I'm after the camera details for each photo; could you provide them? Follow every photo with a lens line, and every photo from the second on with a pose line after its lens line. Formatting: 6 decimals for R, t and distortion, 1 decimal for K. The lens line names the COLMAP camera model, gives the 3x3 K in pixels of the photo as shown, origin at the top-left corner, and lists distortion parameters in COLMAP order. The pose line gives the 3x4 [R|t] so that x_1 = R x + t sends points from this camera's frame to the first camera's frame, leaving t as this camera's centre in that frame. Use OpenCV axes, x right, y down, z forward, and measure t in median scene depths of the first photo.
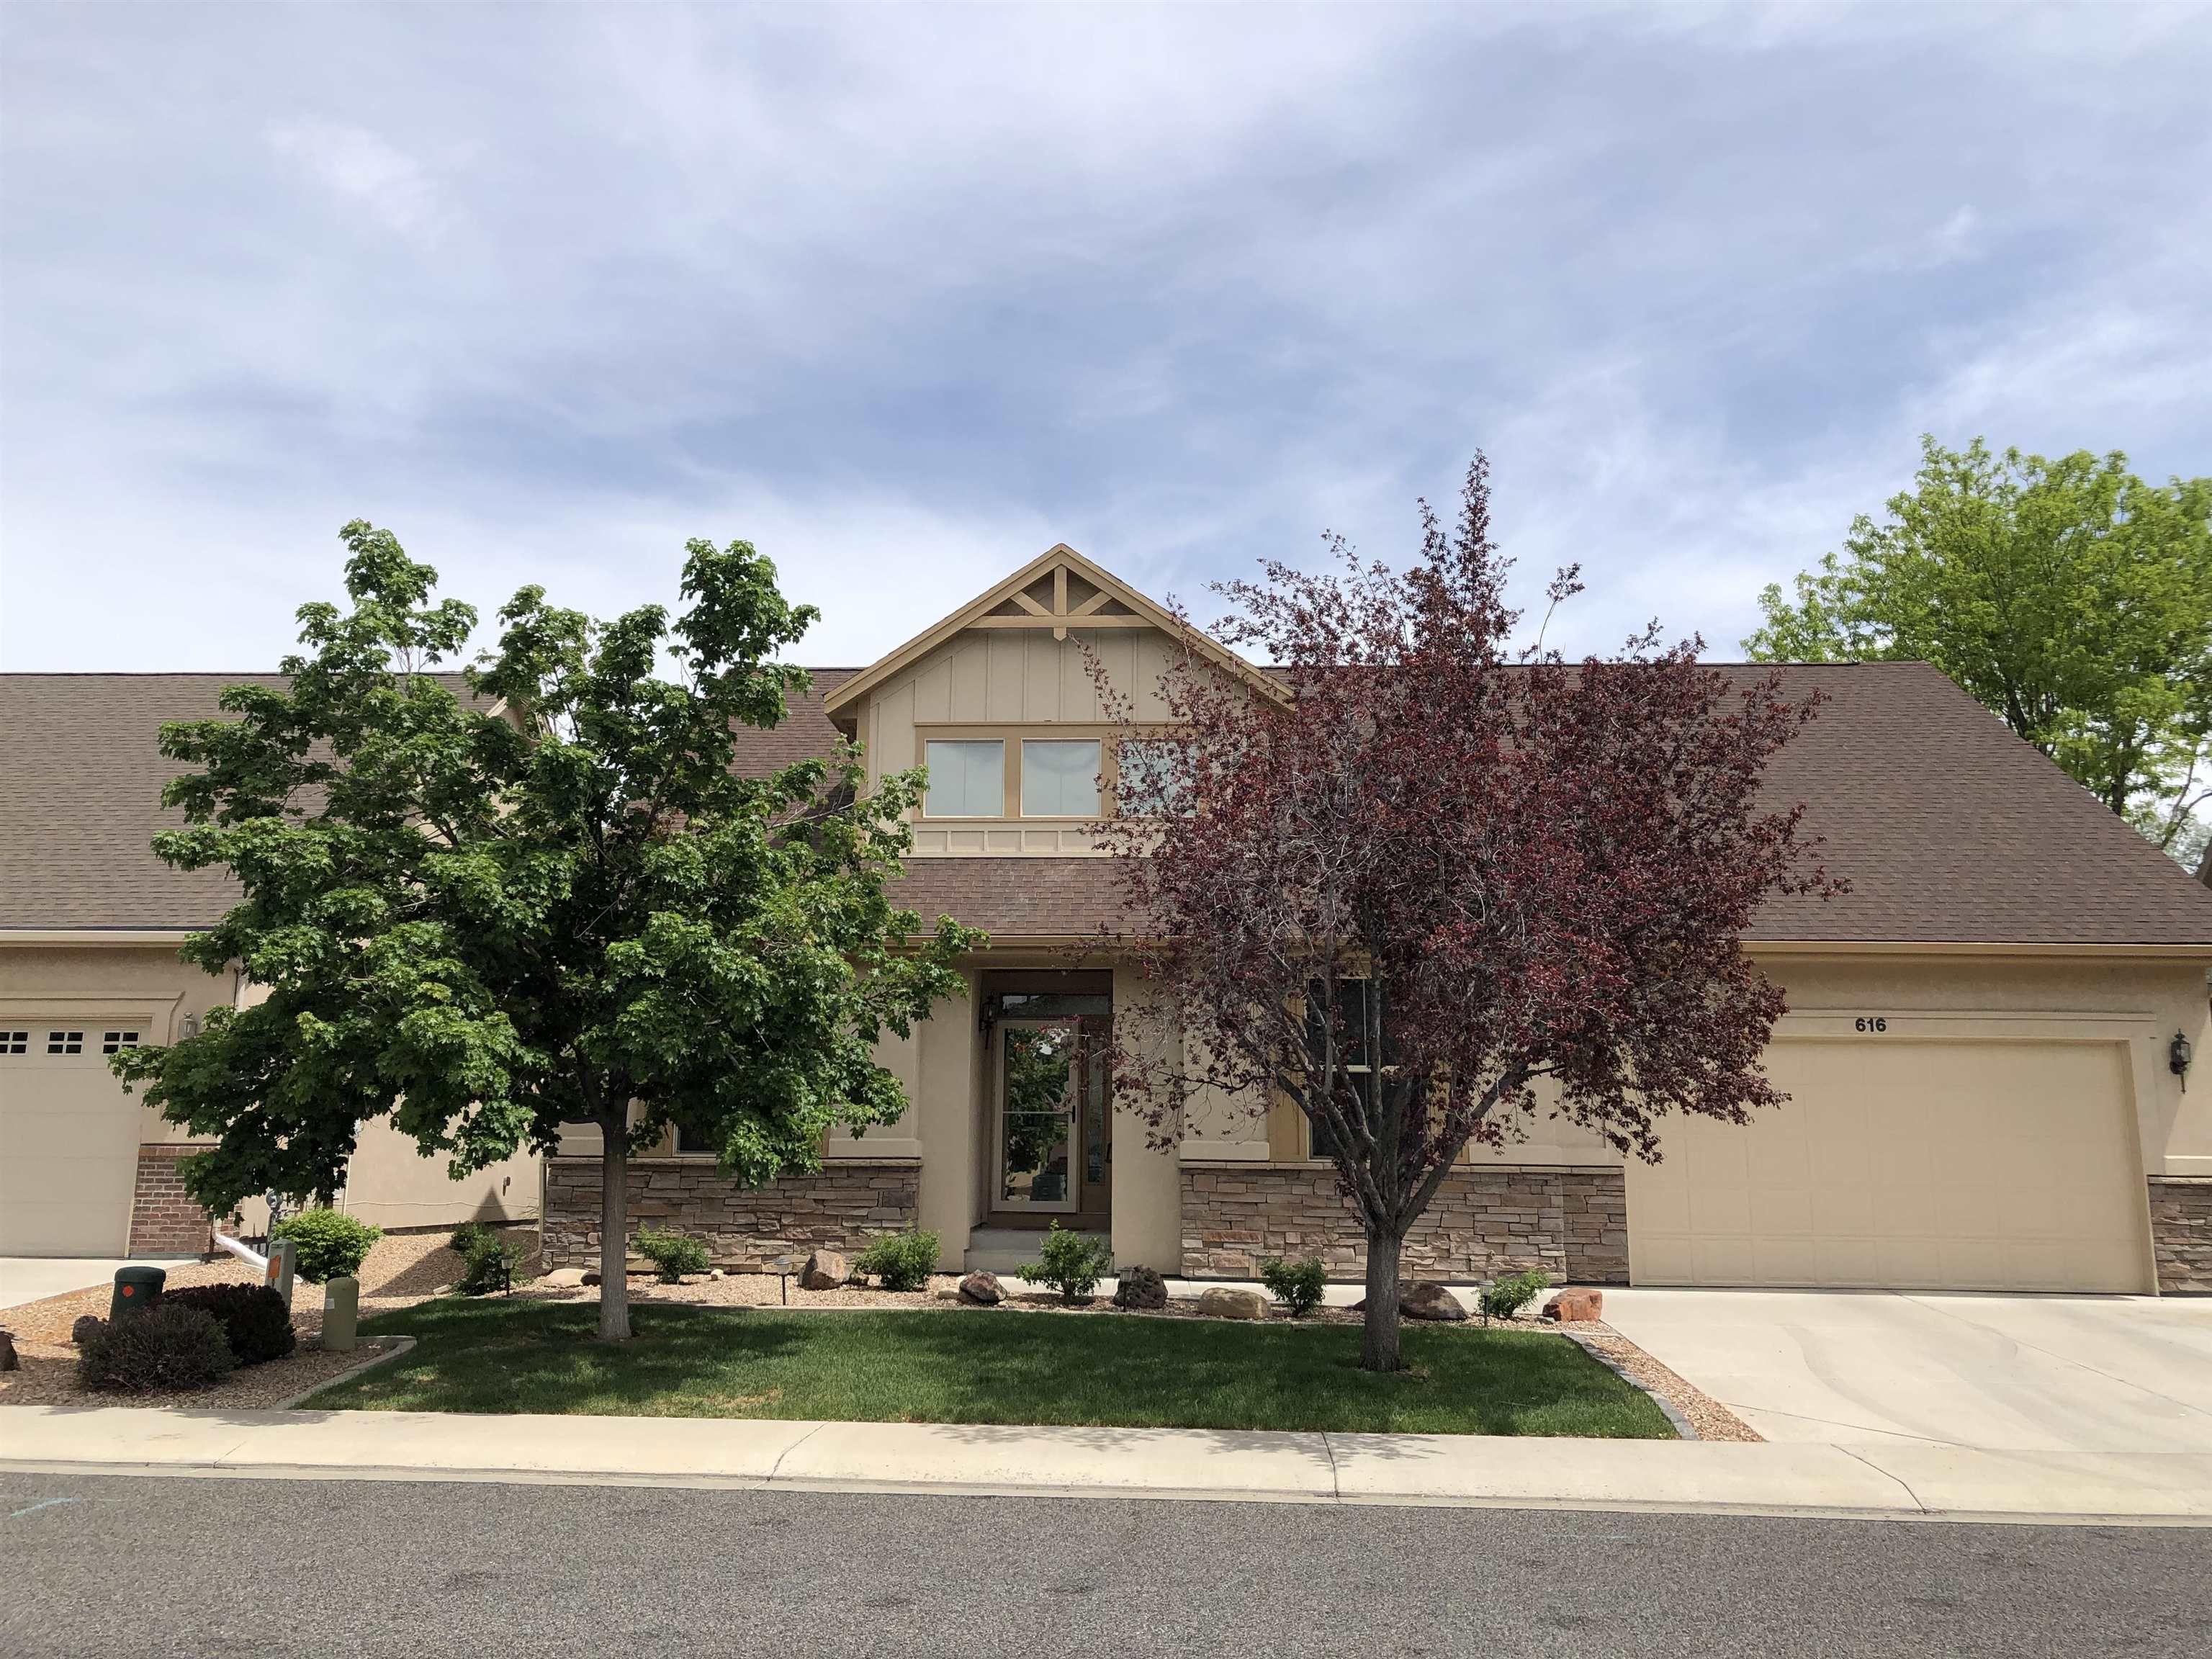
lens RADIAL K [[1787.8, 0, 1100.2], [0, 1787.8, 819.5], [0, 0, 1]] dist [0.019715, -0.031655]
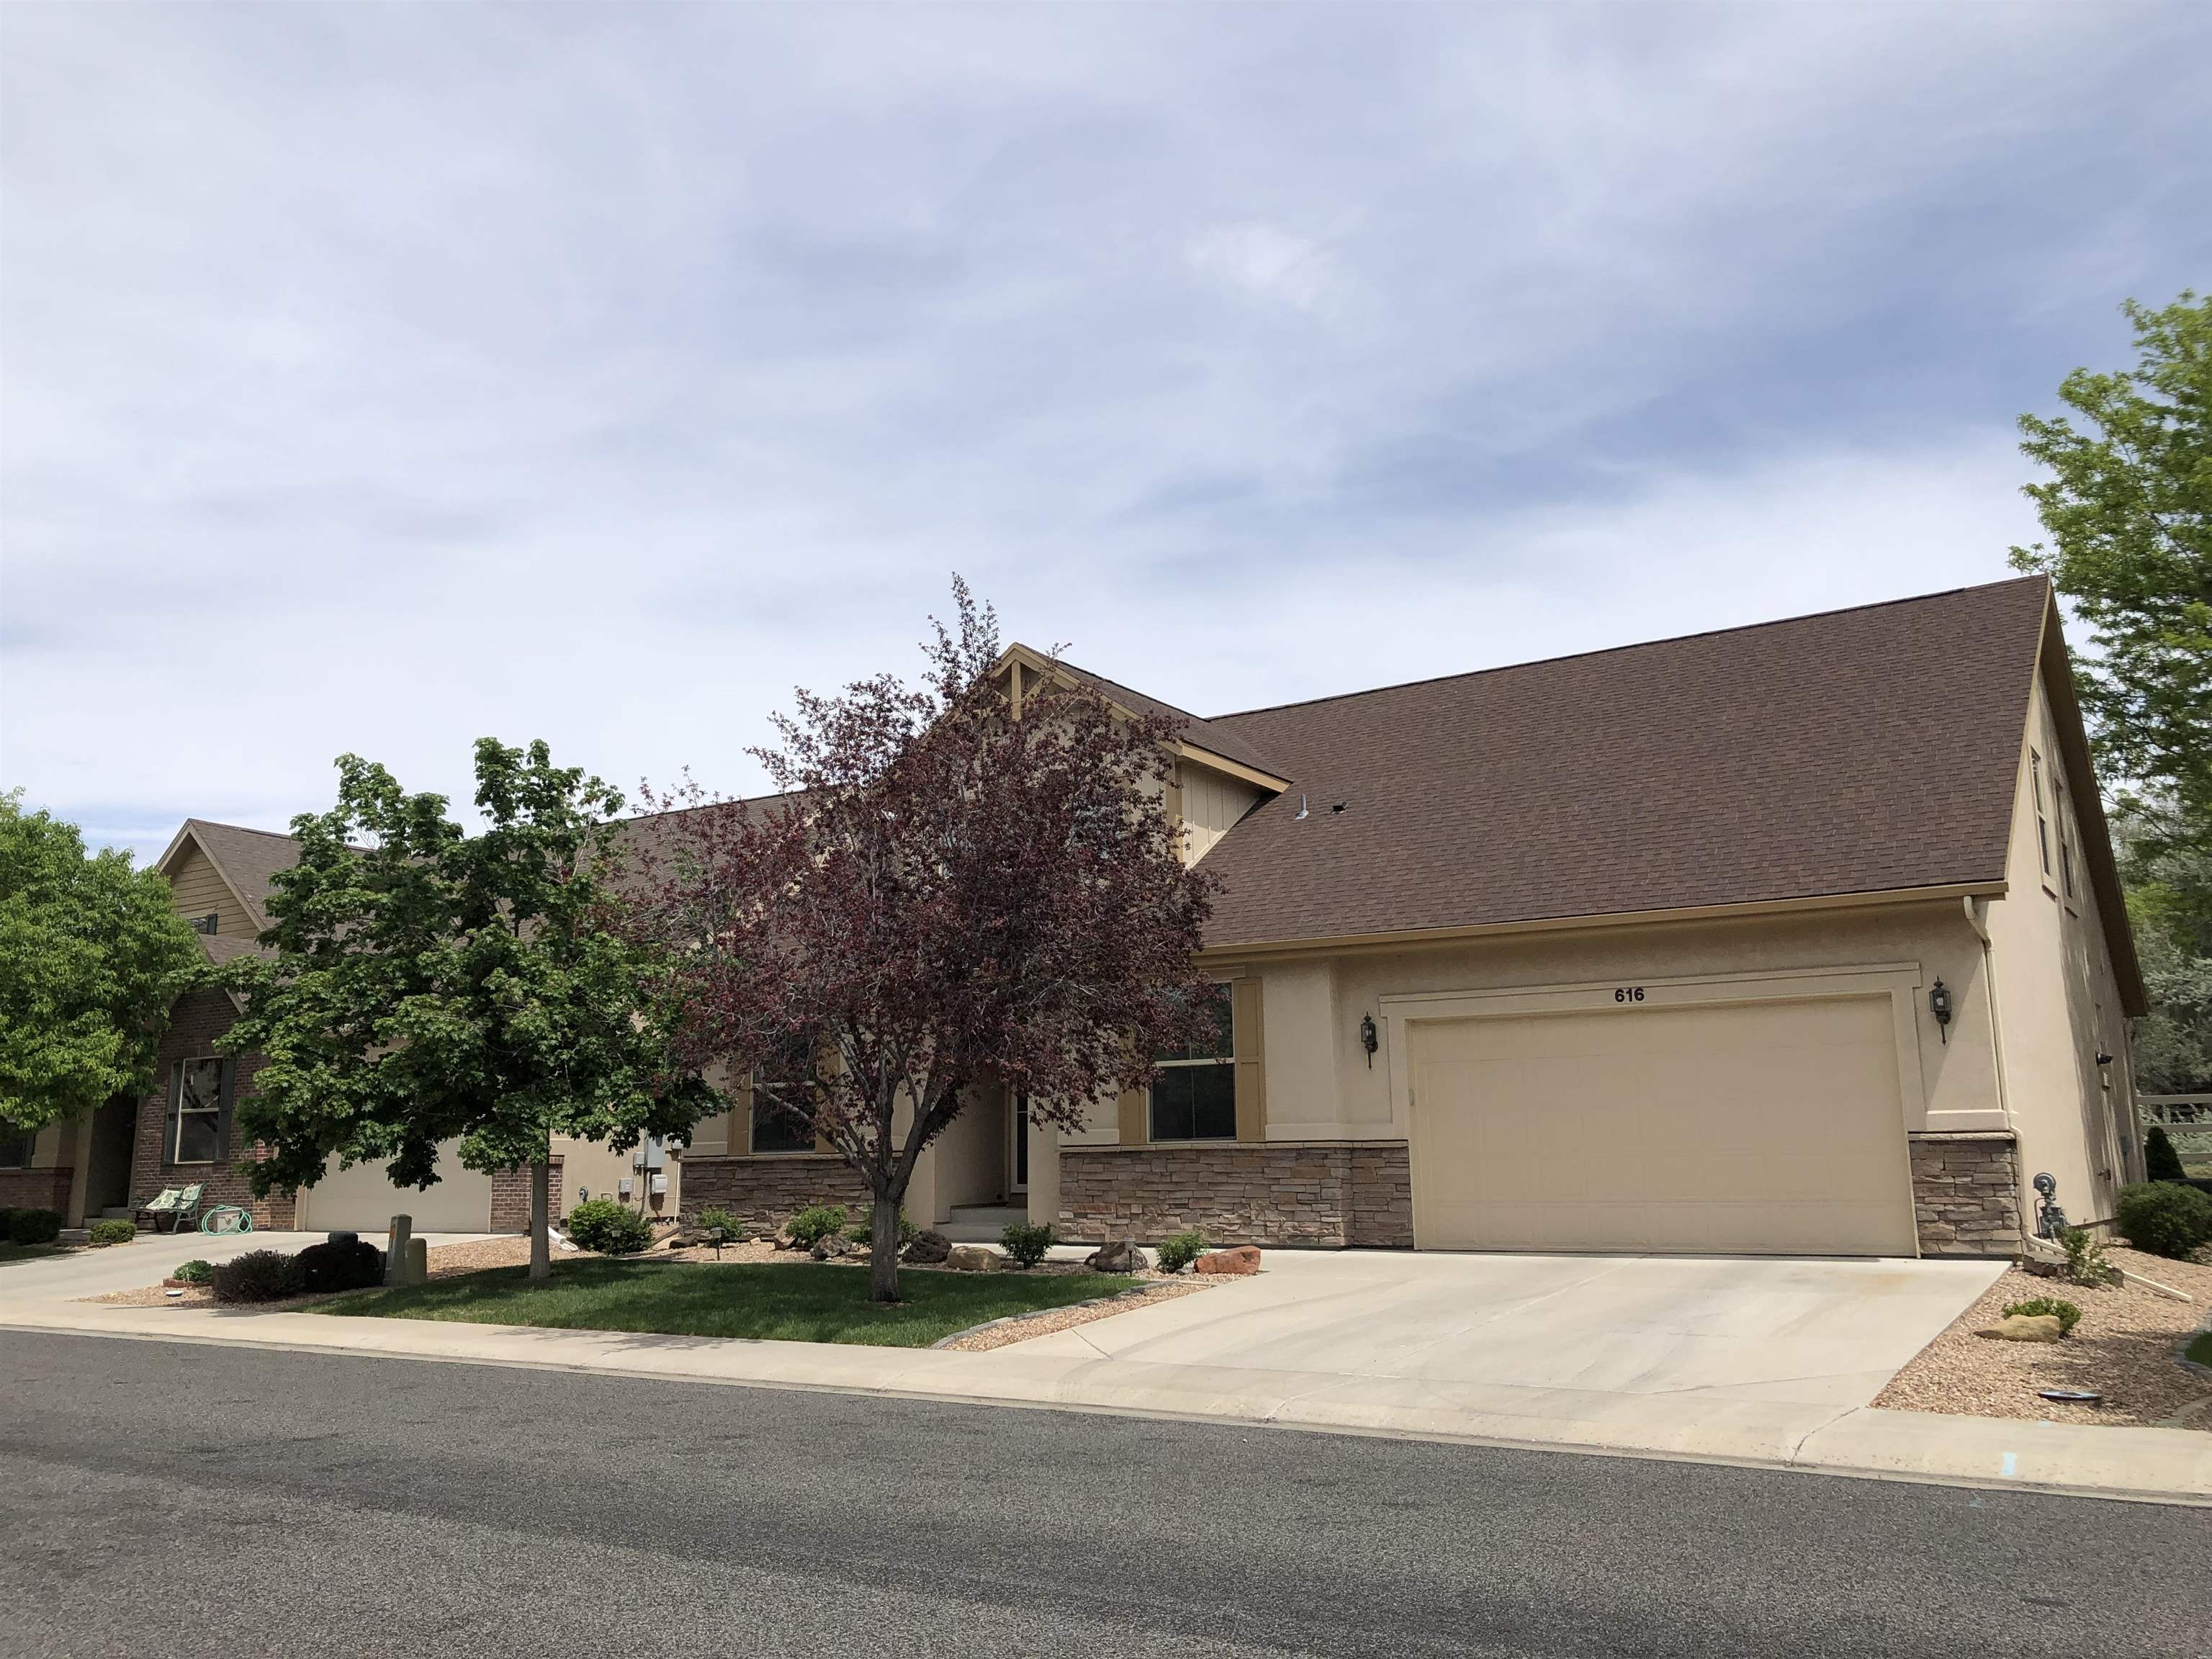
lens RADIAL K [[1787.8, 0, 1120.6], [0, 1787.8, 835.8], [0, 0, 1]] dist [0.019715, -0.031655]
pose [[0.867750, -0.113512, -0.483865, 0.700140], [0.116095, 0.992930, -0.024735, 0.016259], [0.483252, -0.034710, 0.874793, -0.033635]]
